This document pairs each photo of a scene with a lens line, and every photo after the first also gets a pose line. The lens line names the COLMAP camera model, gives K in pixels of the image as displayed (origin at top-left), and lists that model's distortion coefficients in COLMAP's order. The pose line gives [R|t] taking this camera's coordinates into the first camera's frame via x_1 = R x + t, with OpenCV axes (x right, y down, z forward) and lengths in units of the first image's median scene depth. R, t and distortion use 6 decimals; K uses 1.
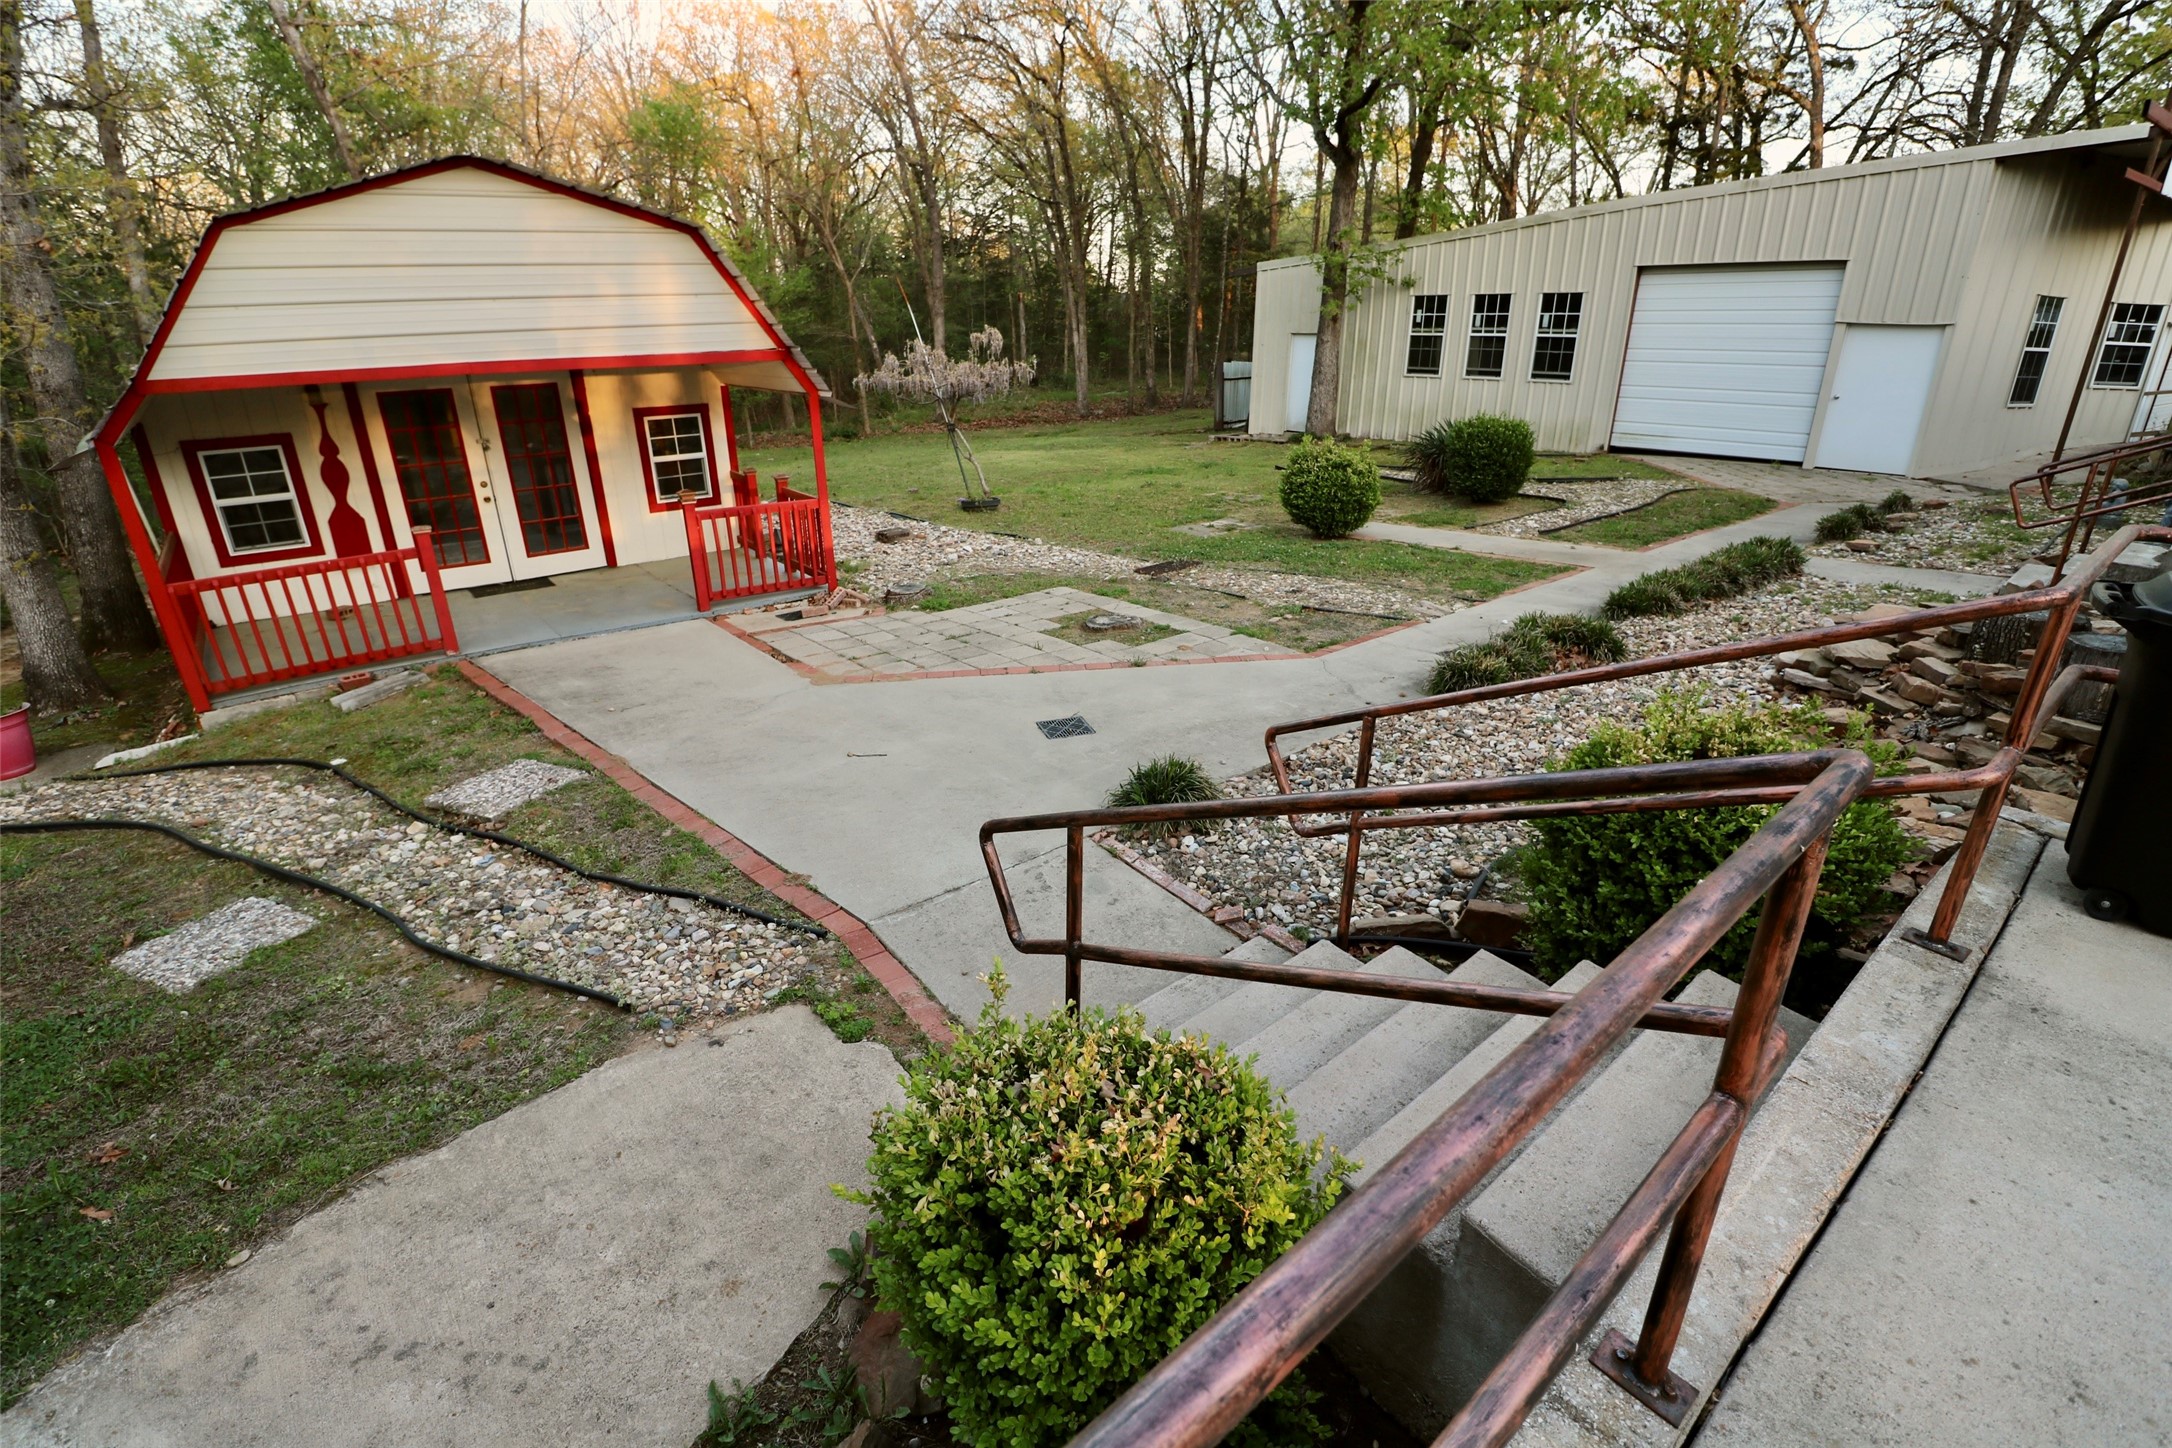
lens RADIAL K [[974.0, 0, 1086.0], [0, 974.0, 724.0], [0, 0, 1]] dist [-0.002719, -0.000711]
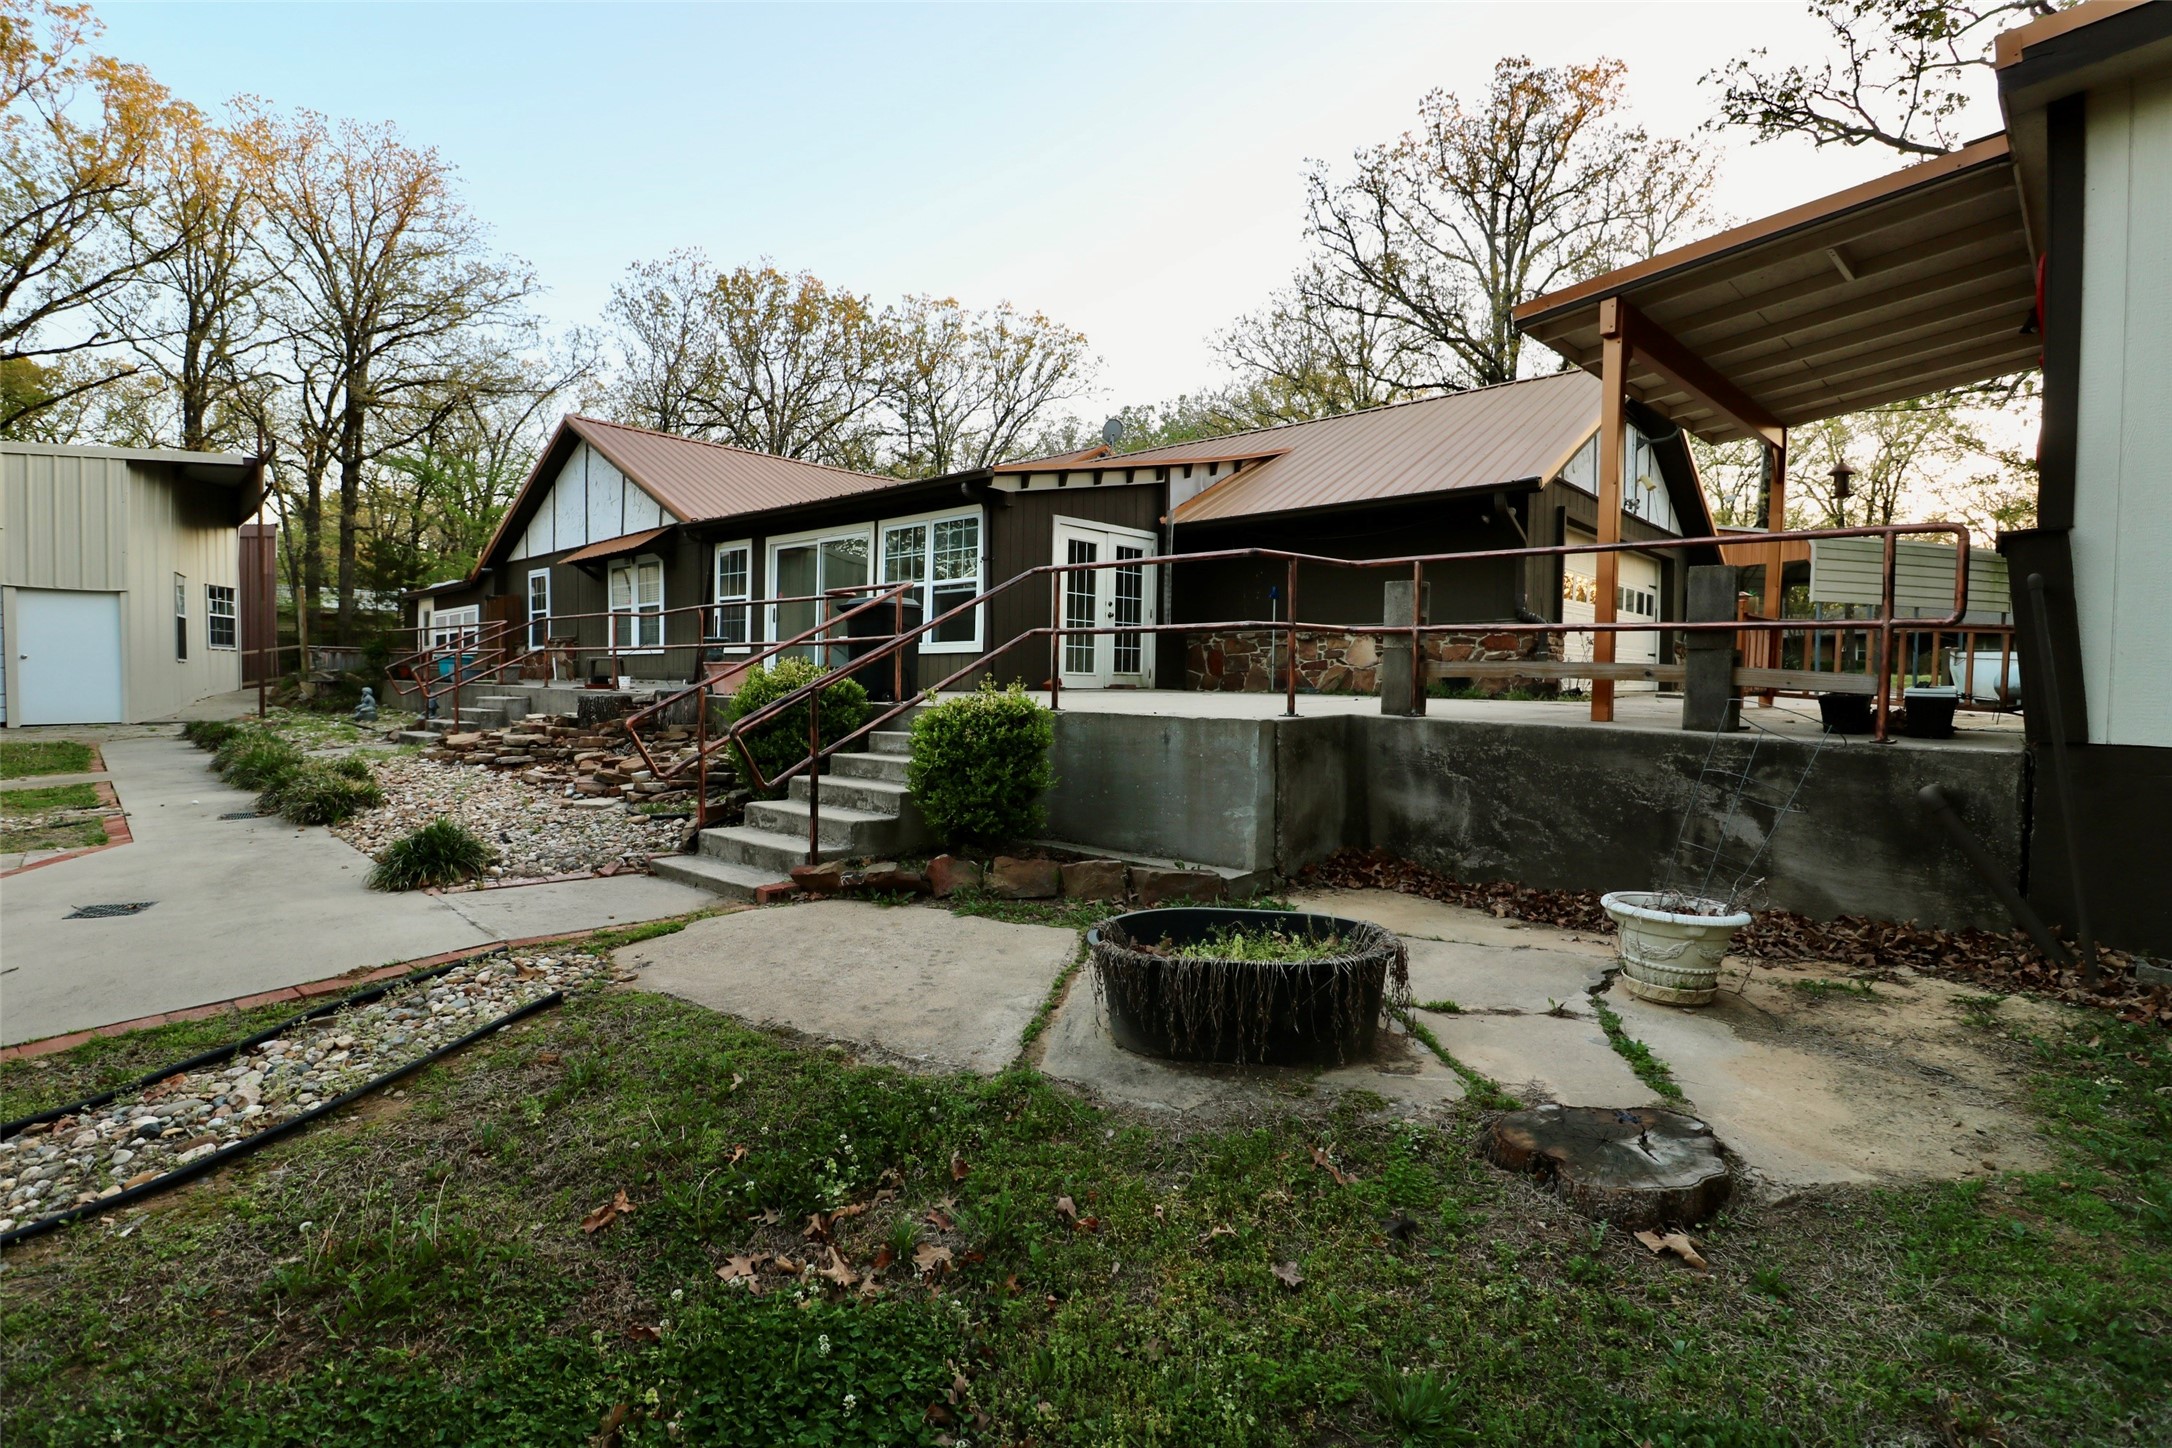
lens RADIAL K [[1094.0, 0, 1086.0], [0, 1094.0, 724.0], [0, 0, 1]] dist [0.000387, -0.000064]
pose [[-0.132519, -0.036059, 0.990524, -0.508031], [0.378546, 0.921745, 0.084200, 0.046049], [-0.916047, 0.386117, -0.108499, 0.166160]]
